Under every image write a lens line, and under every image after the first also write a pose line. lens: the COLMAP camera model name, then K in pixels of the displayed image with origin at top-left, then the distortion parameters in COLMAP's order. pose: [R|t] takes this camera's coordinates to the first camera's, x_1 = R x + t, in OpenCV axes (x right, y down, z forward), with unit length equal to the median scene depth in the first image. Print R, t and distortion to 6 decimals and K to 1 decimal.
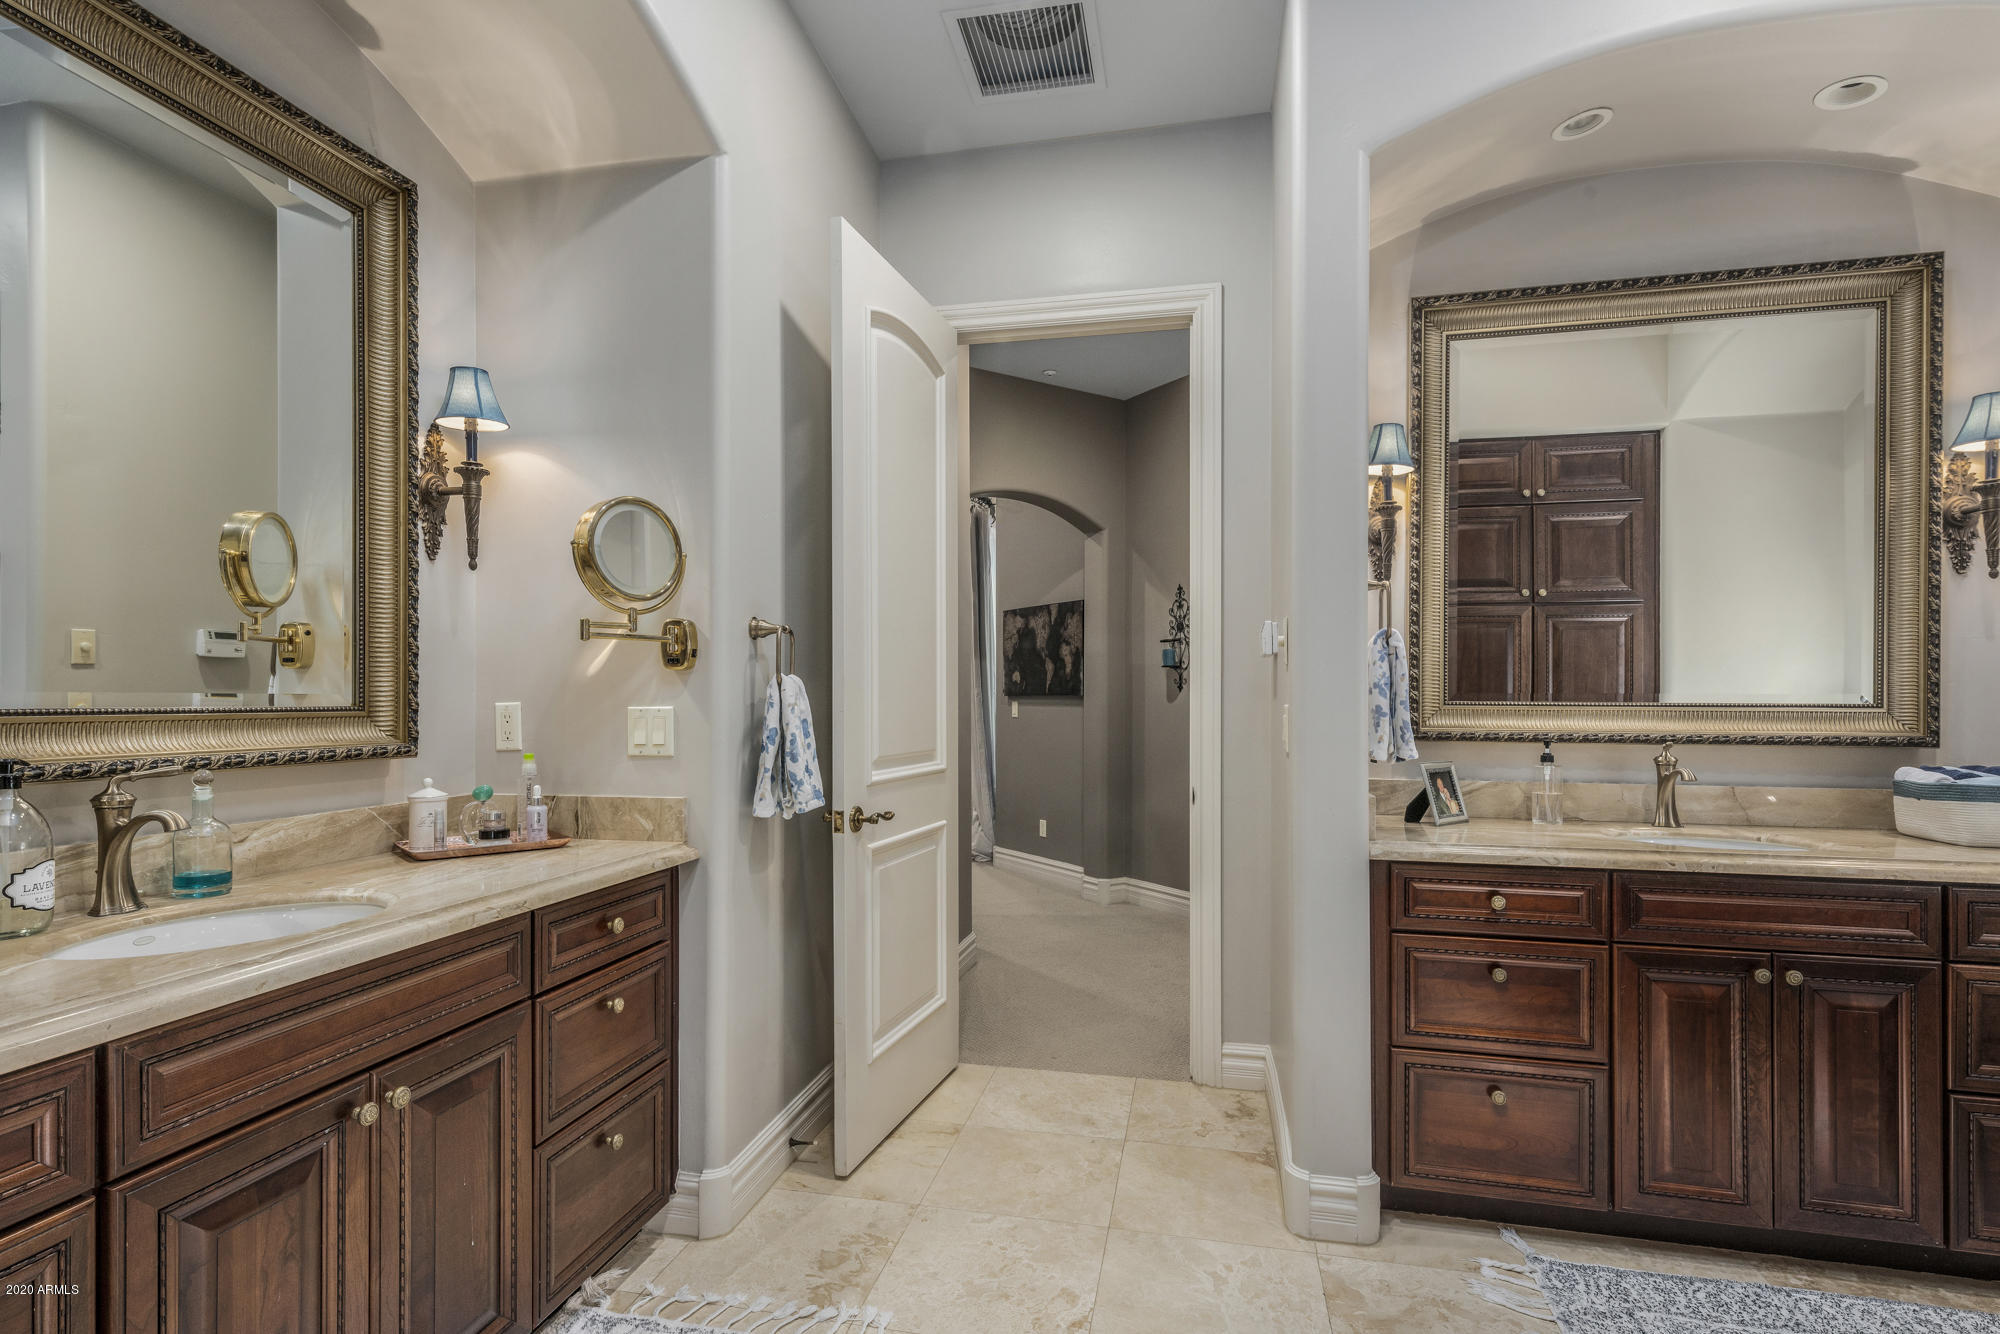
lens RADIAL K [[948.6, 0, 995.0], [0, 948.6, 701.1], [0, 0, 1]] dist [0.001051, -0.000194]
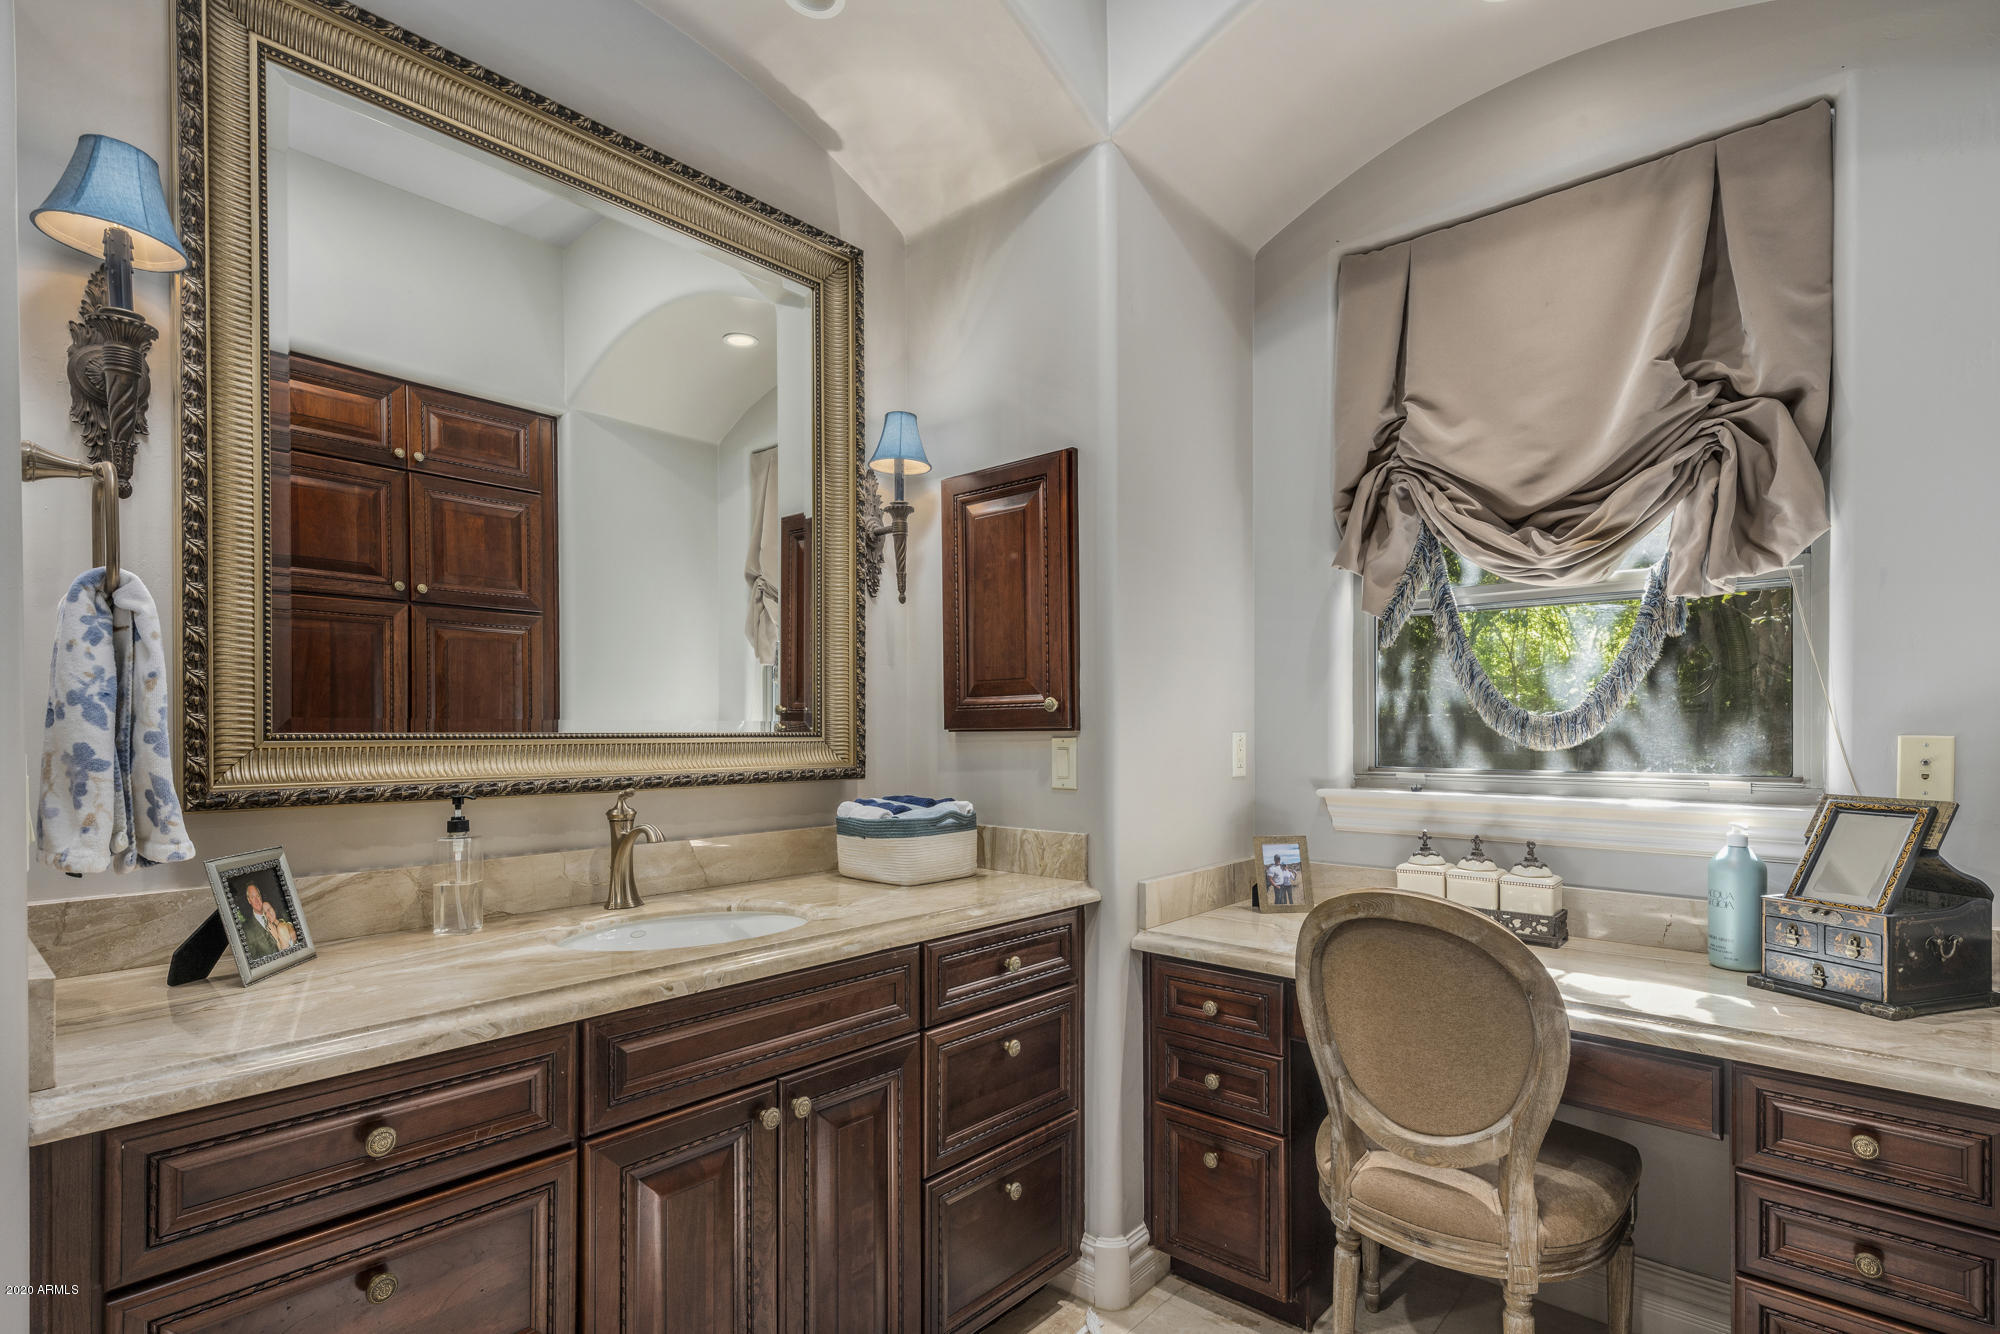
lens RADIAL K [[978.4, 0, 991.5], [0, 978.4, 728.0], [0, 0, 1]] dist [0.018765, -0.000514]
pose [[0.487226, -0.003839, 0.873267, 0.199320], [0.005401, 0.999984, 0.001382, -0.001114], [-0.873259, 0.004043, 0.487239, 0.396477]]
